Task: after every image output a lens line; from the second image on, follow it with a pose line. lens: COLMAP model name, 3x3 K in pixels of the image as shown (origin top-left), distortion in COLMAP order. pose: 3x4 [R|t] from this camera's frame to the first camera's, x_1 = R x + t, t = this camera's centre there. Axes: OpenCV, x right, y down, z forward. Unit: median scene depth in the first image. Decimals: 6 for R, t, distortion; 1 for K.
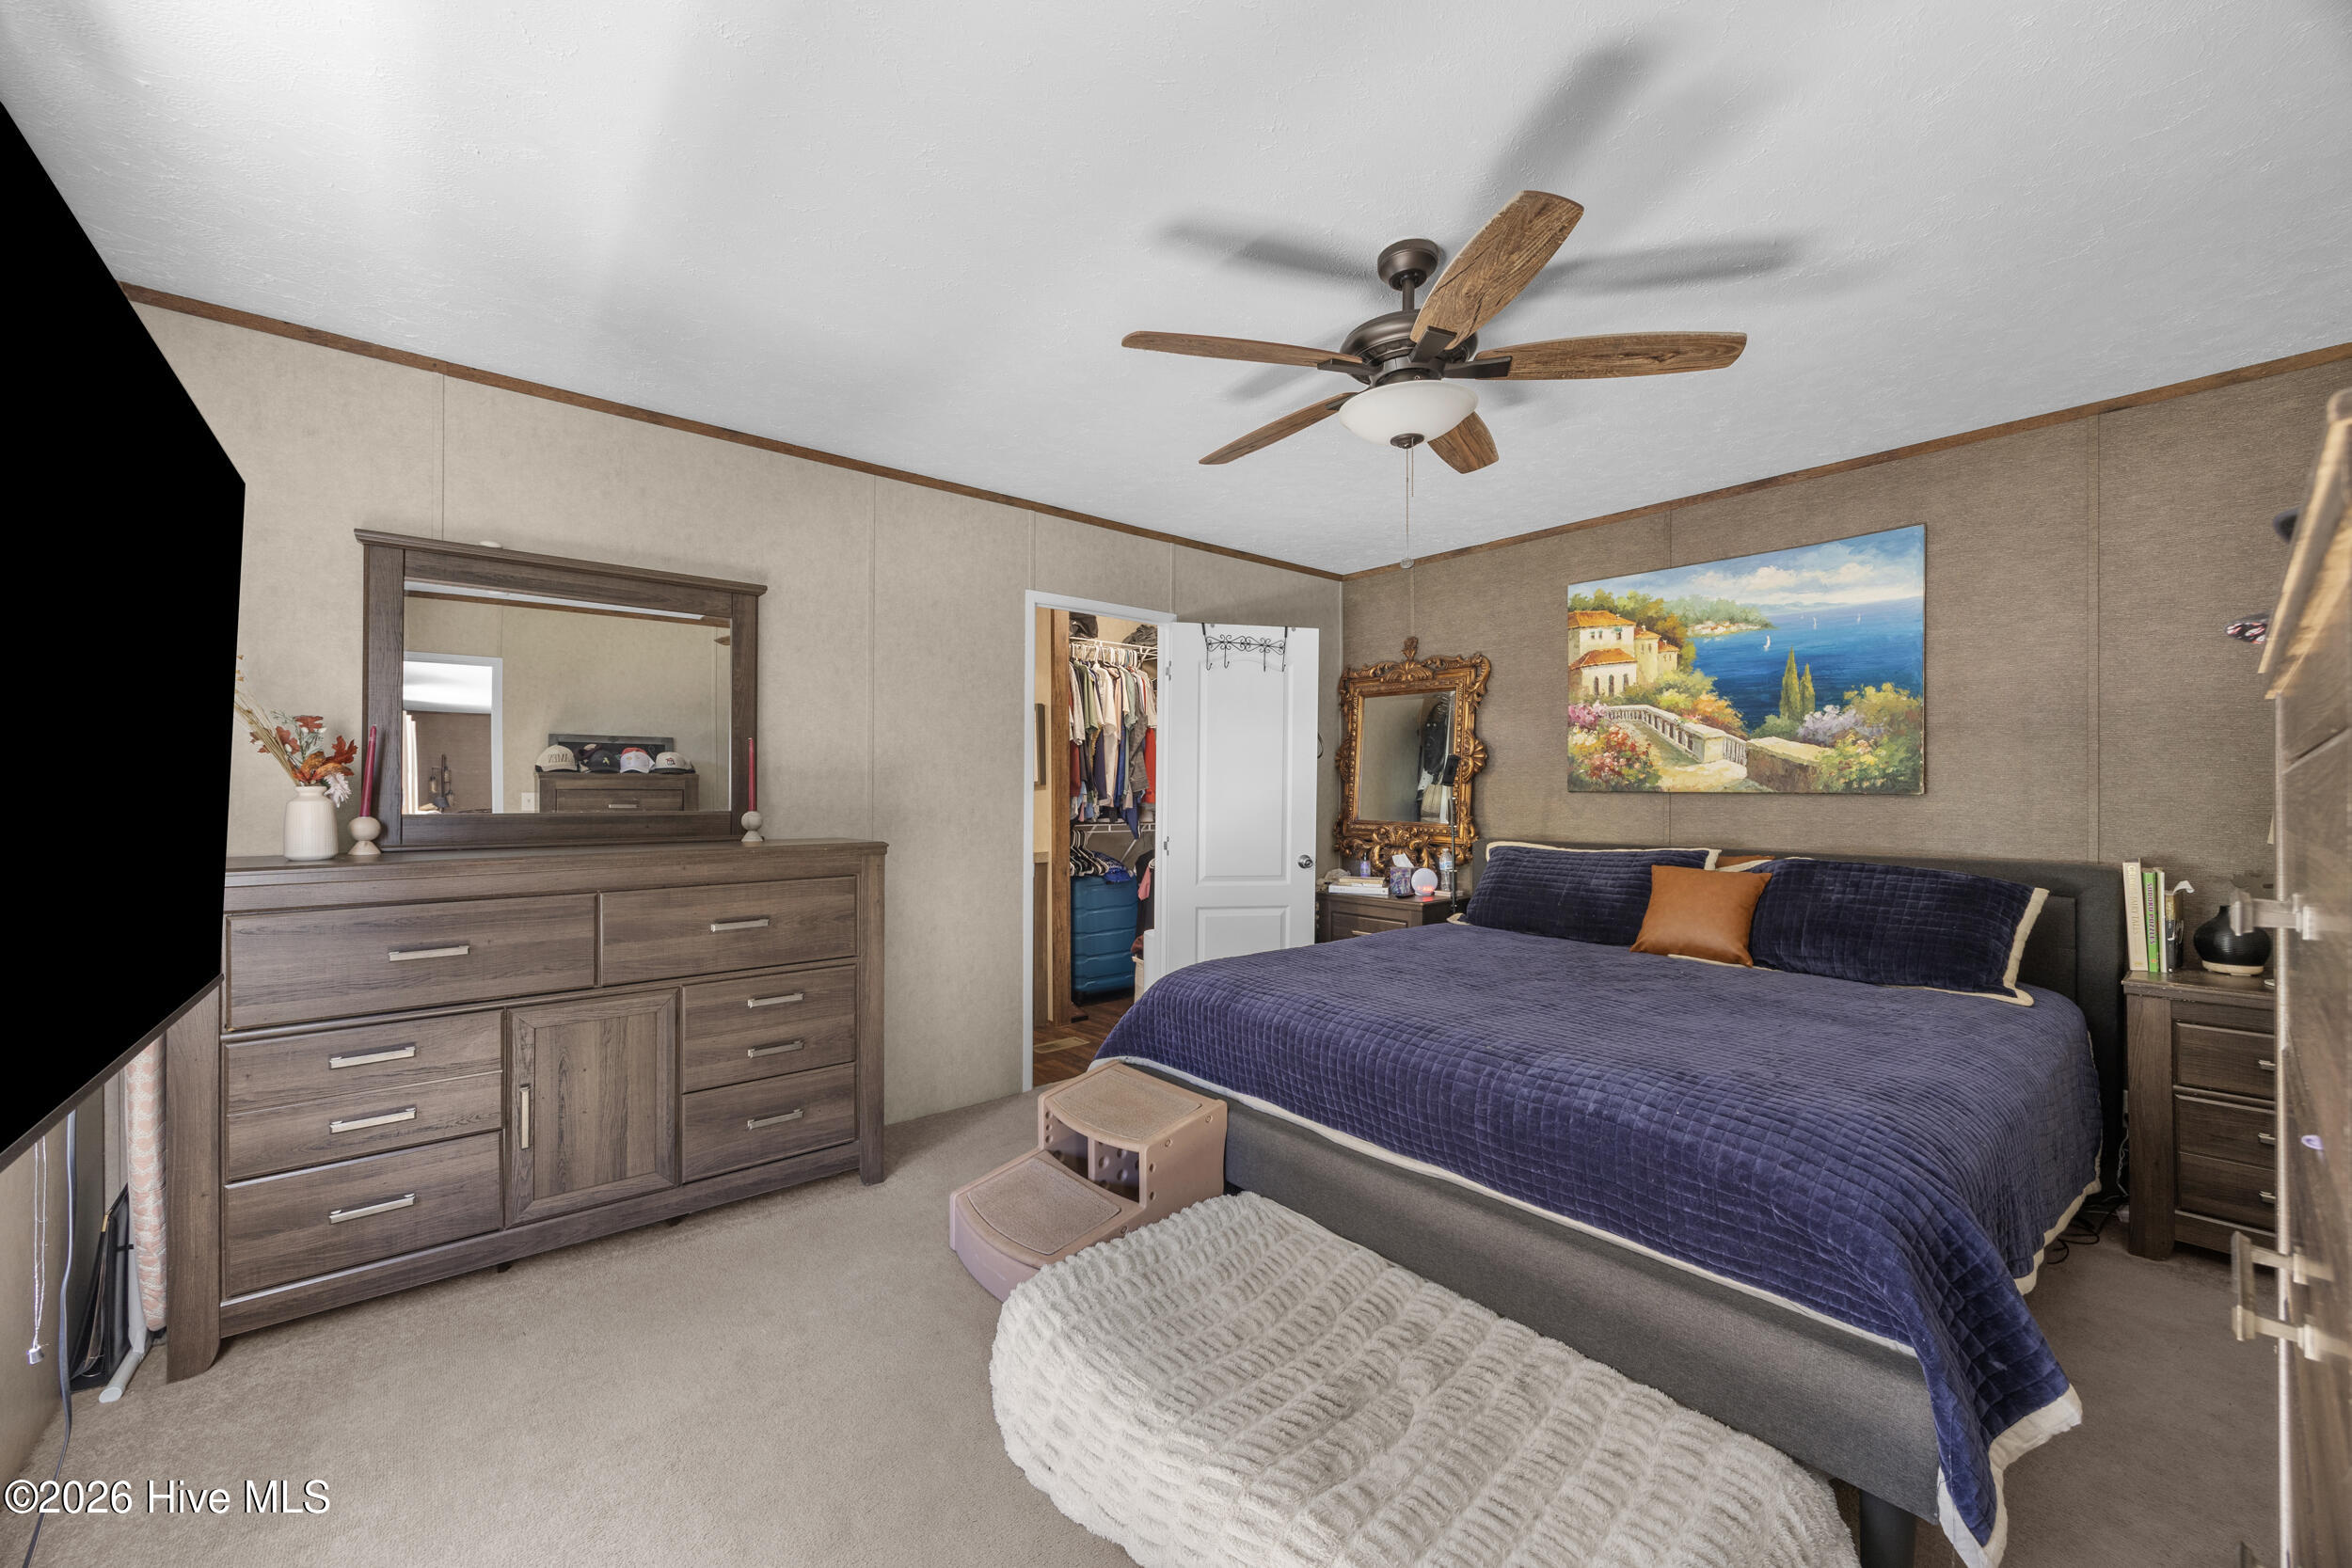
lens RADIAL K [[894.1, 0, 1169.1], [0, 894.1, 791.5], [0, 0, 1]] dist [-0.002273, 0.000226]
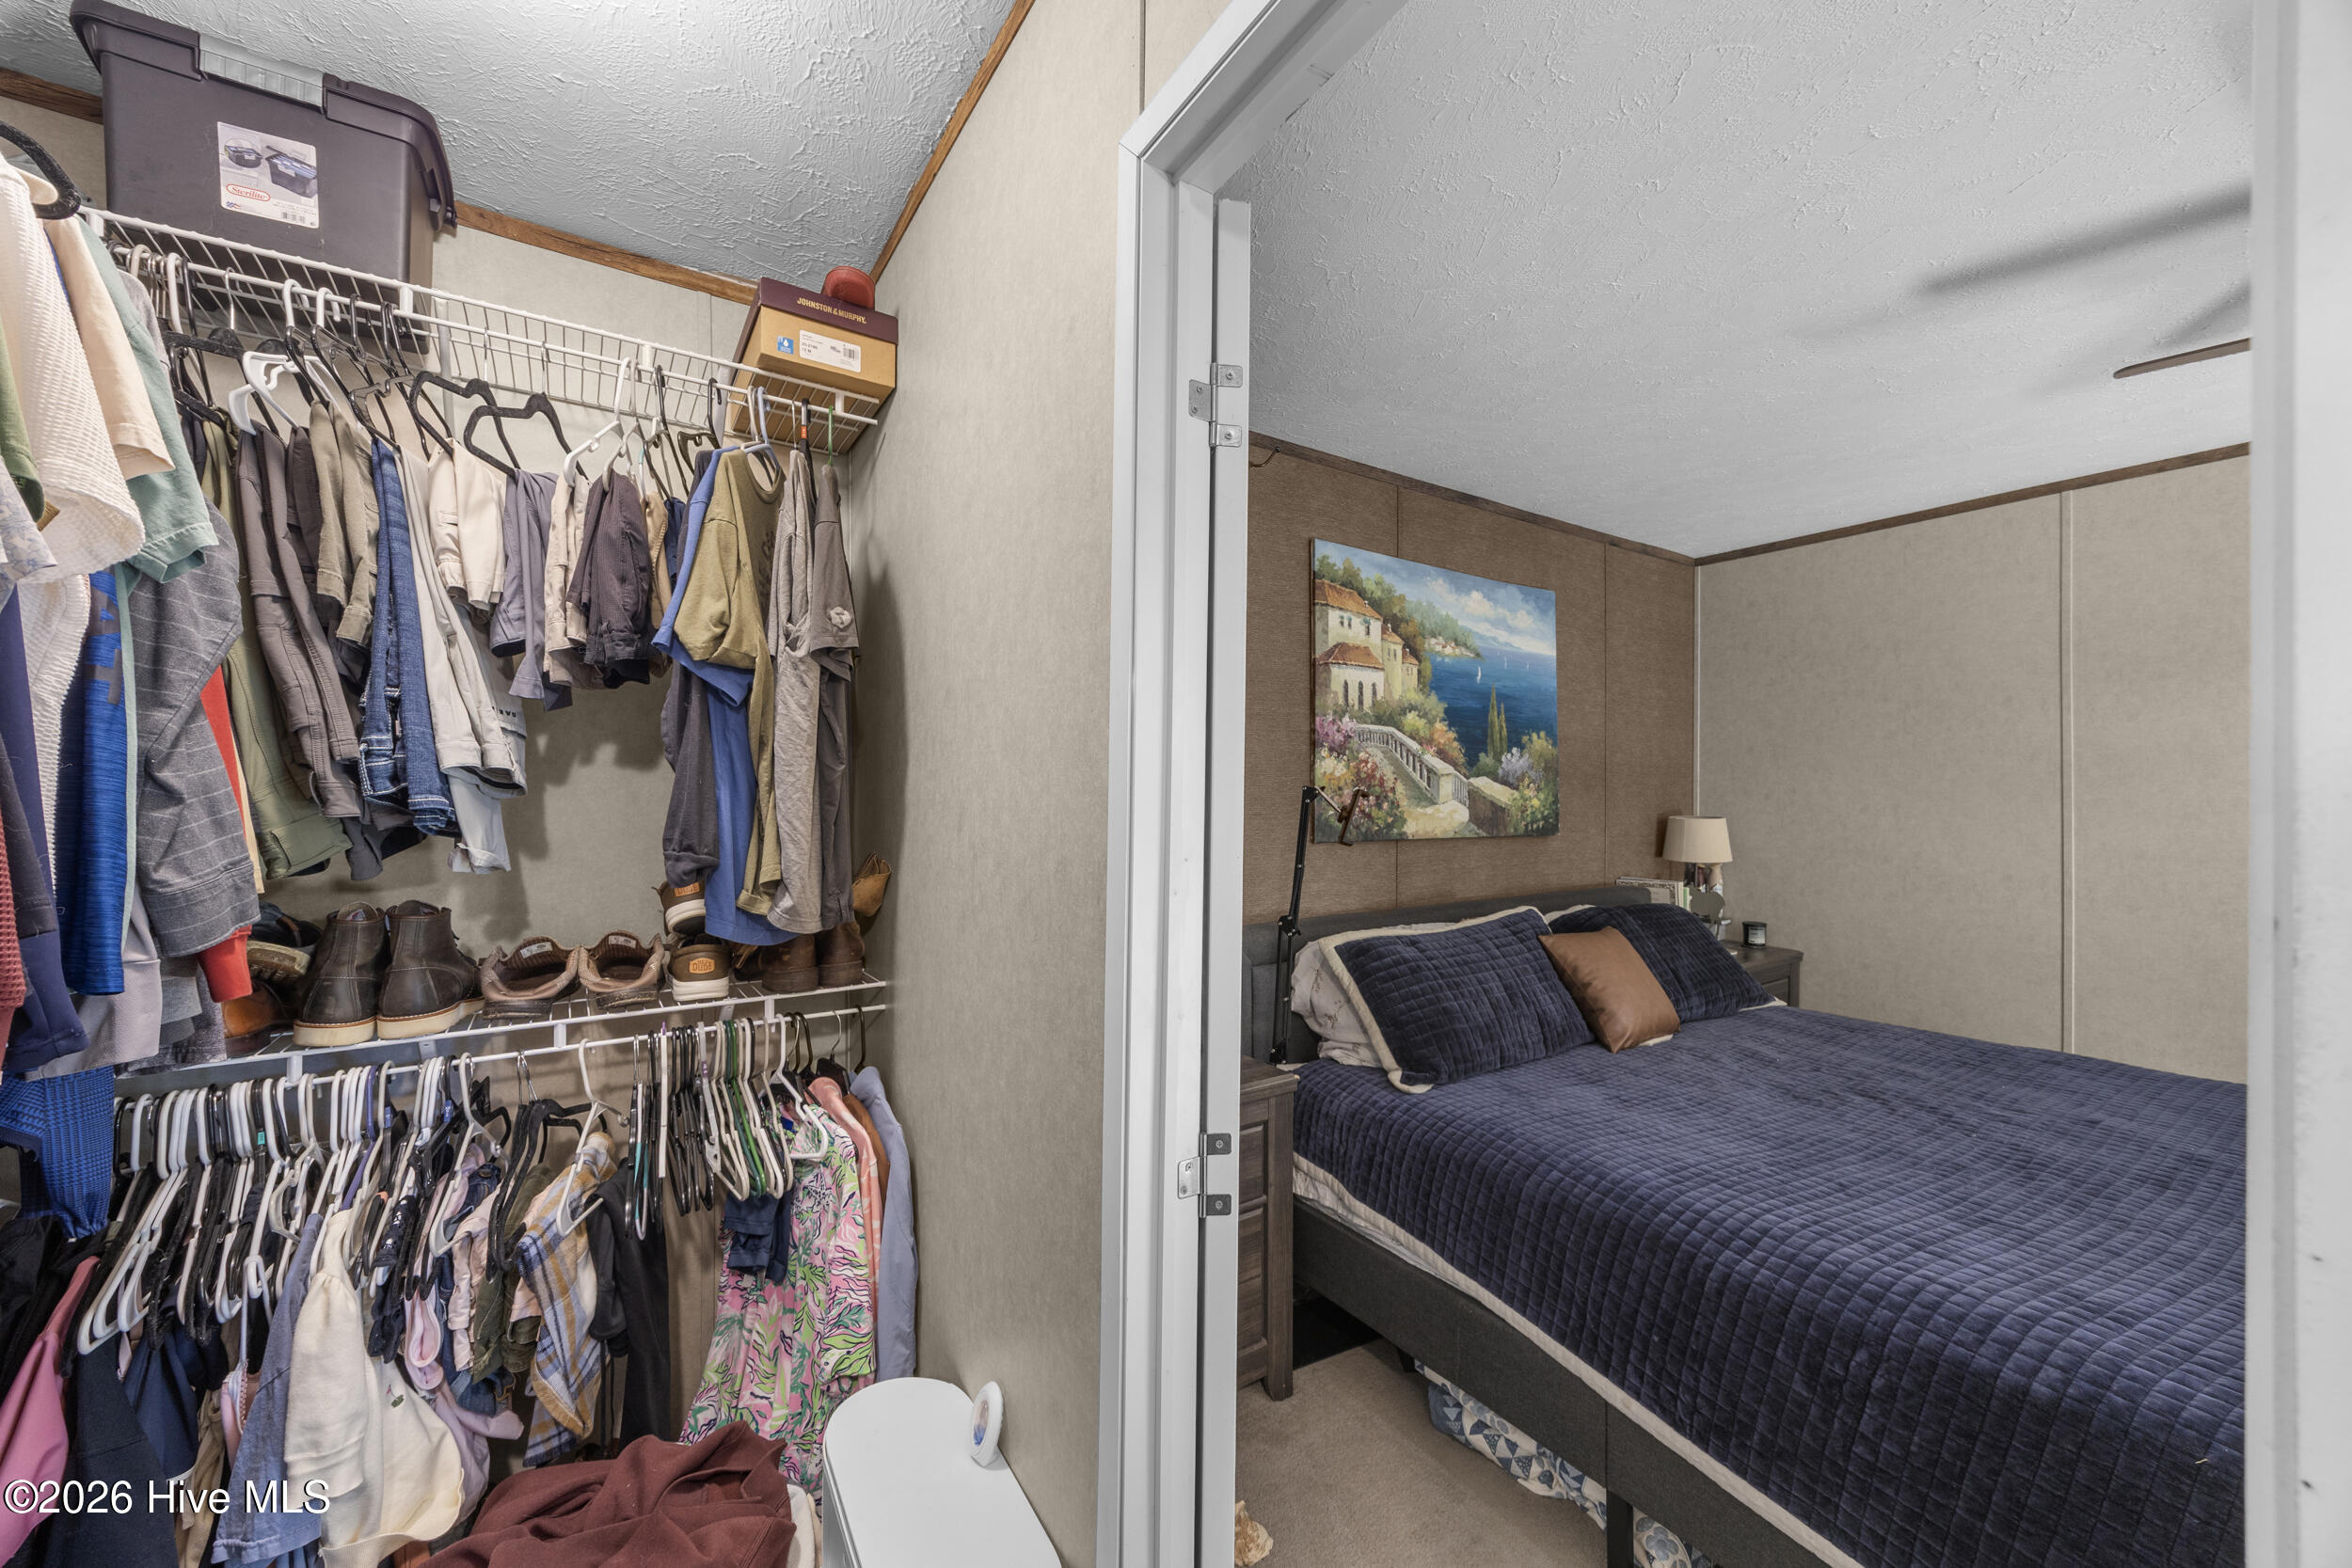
lens RADIAL K [[894.1, 0, 1169.1], [0, 894.1, 791.5], [0, 0, 1]] dist [-0.002273, 0.000226]
pose [[0.111021, 0.001594, 0.993817, -0.264749], [0.002257, 0.999996, -0.001856, -0.041853], [-0.993816, 0.002449, 0.111017, 1.144811]]
